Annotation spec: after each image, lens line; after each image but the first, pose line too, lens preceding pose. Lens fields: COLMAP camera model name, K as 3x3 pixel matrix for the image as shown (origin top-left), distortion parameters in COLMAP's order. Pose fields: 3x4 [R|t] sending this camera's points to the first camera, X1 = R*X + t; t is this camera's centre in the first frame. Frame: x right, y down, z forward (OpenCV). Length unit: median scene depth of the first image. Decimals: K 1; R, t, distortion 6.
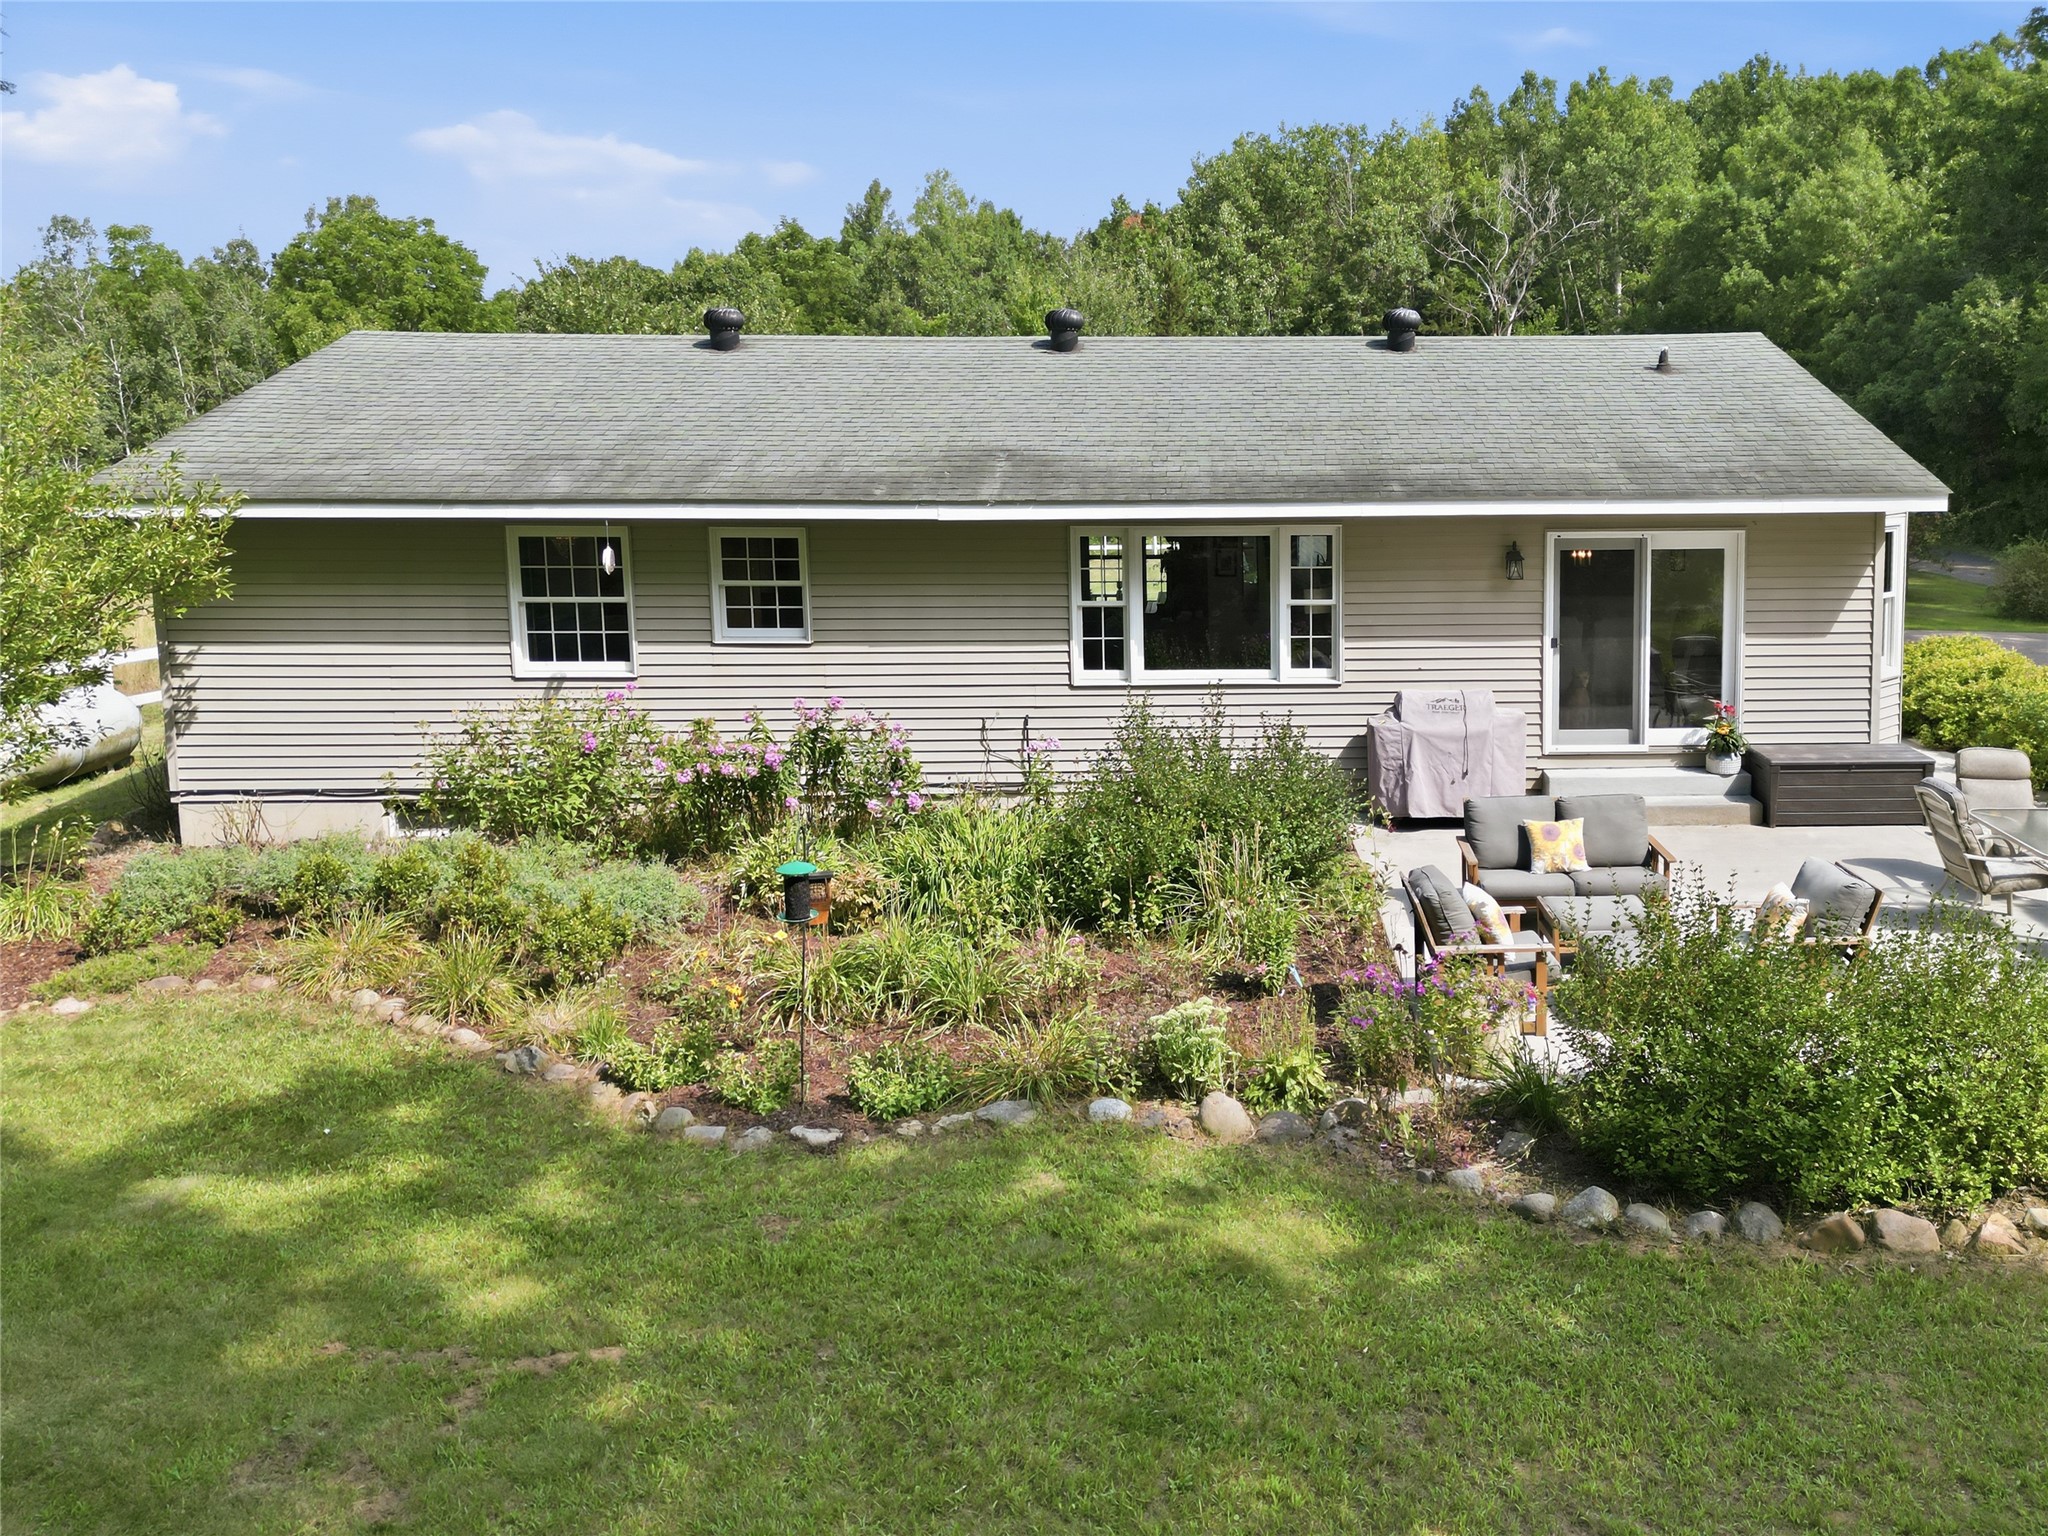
lens RADIAL K [[1447.8, 0, 1024.0], [0, 1447.8, 768.0], [0, 0, 1]] dist [0.065333, -0.084446]
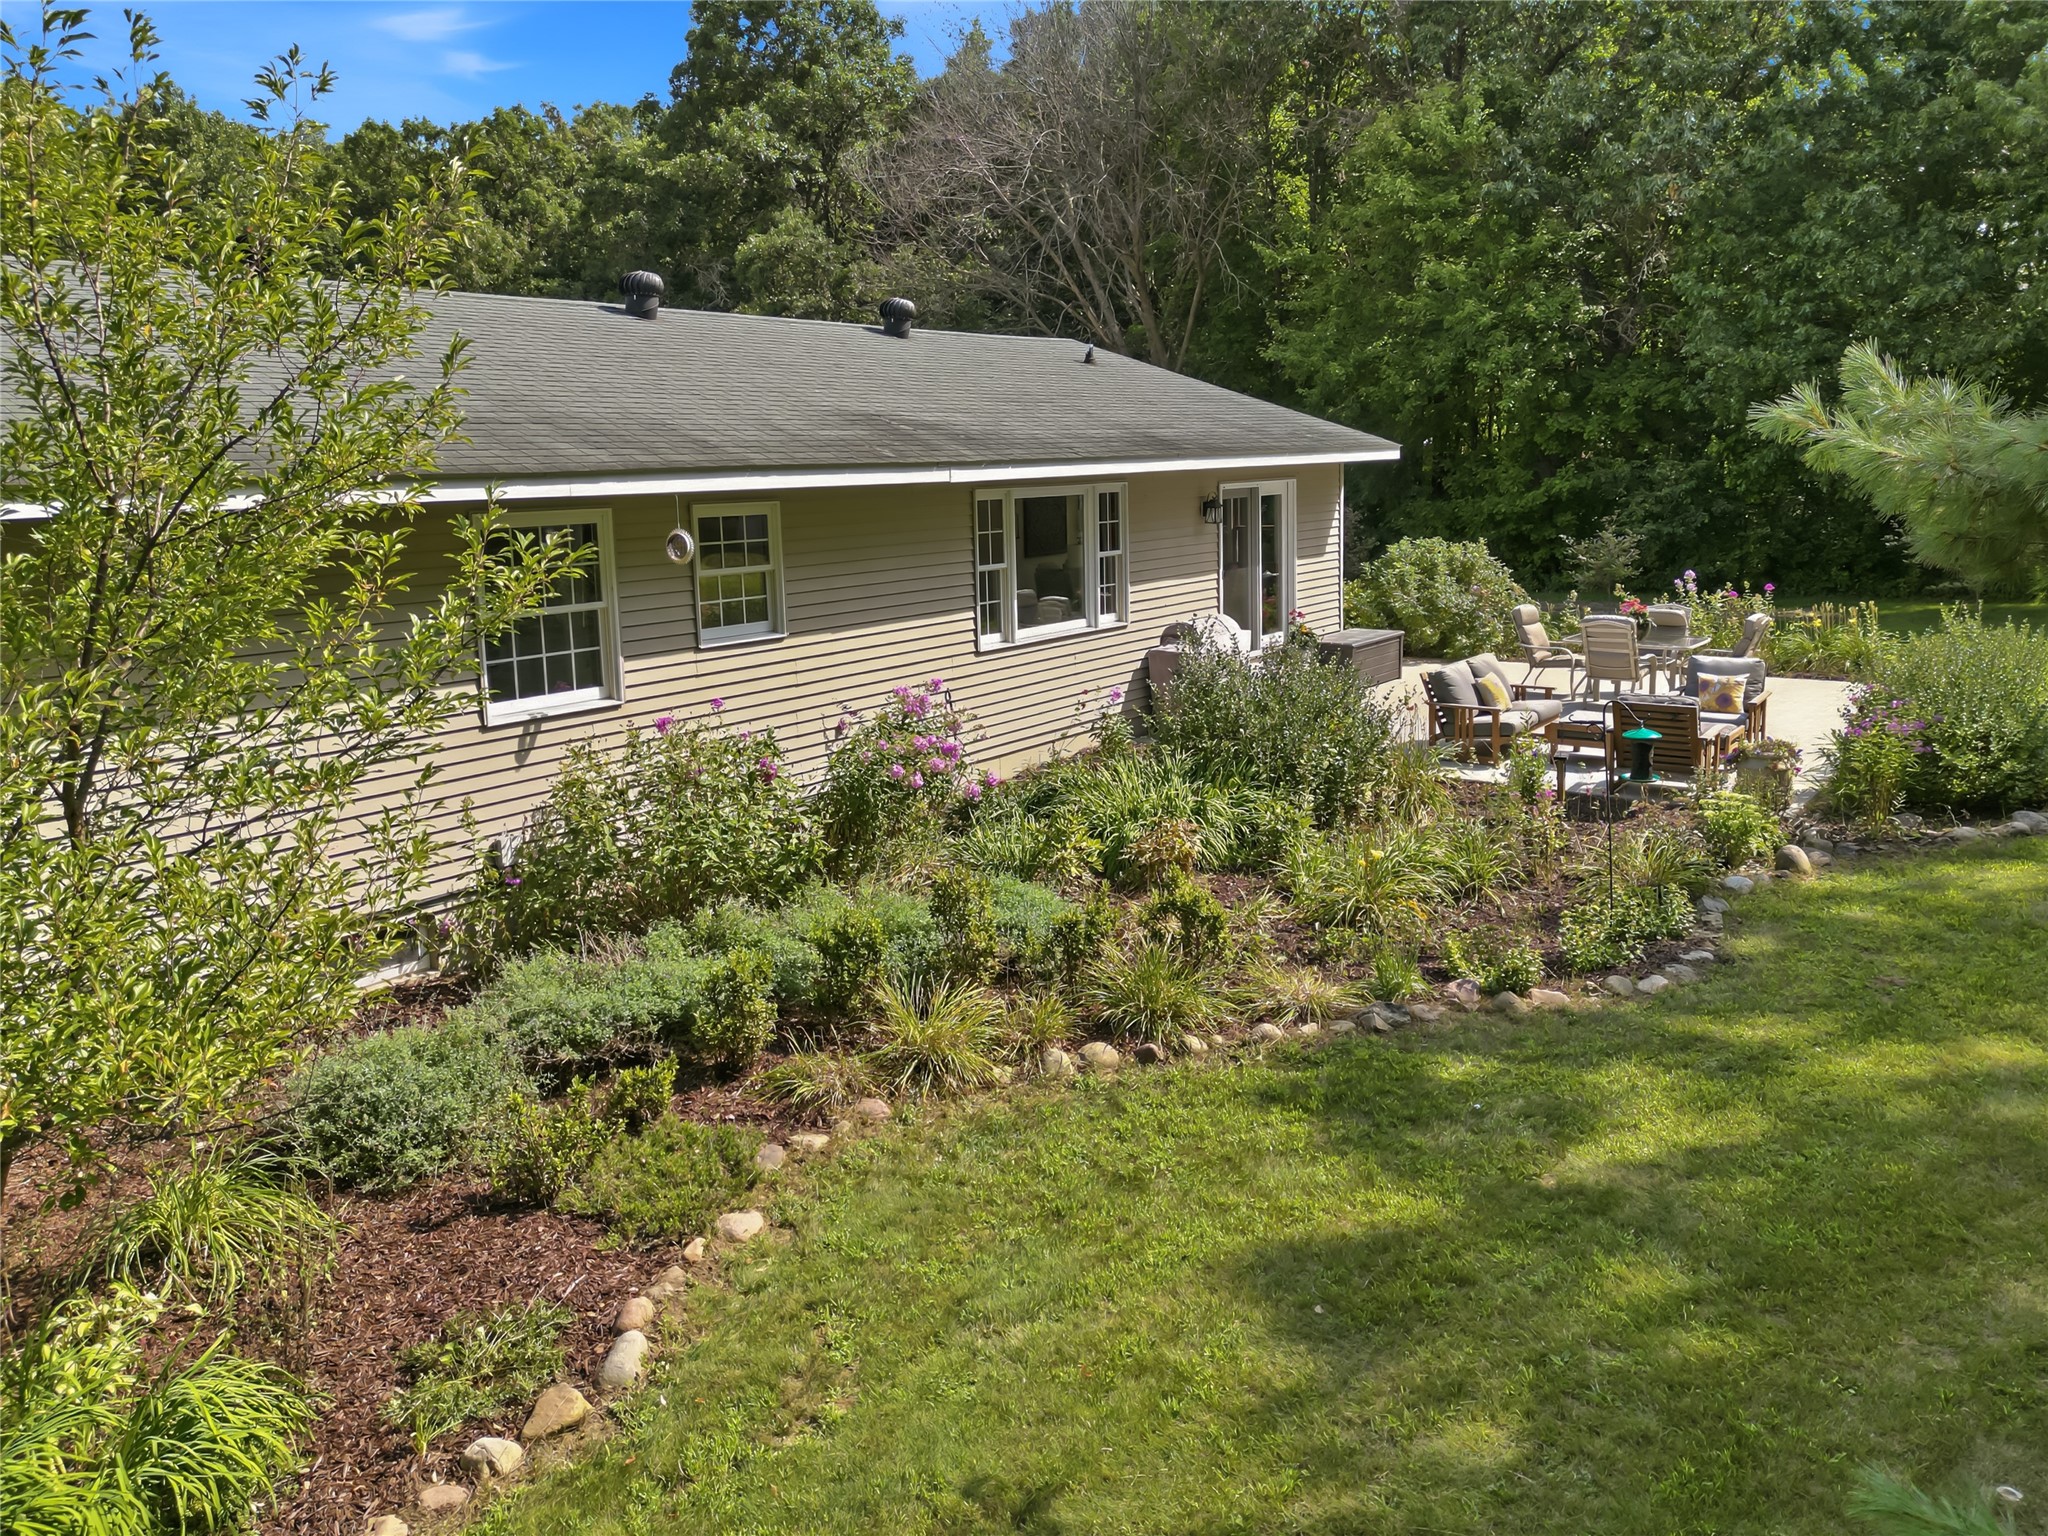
lens RADIAL K [[1489.3, 0, 1024.0], [0, 1489.3, 768.0], [0, 0, 1]] dist [0.001950, 0.000687]
pose [[0.682049, -0.172662, 0.710631, -0.690231], [0.197972, 0.979038, 0.047868, -0.024526], [-0.704000, 0.108037, 0.701935, 0.294451]]
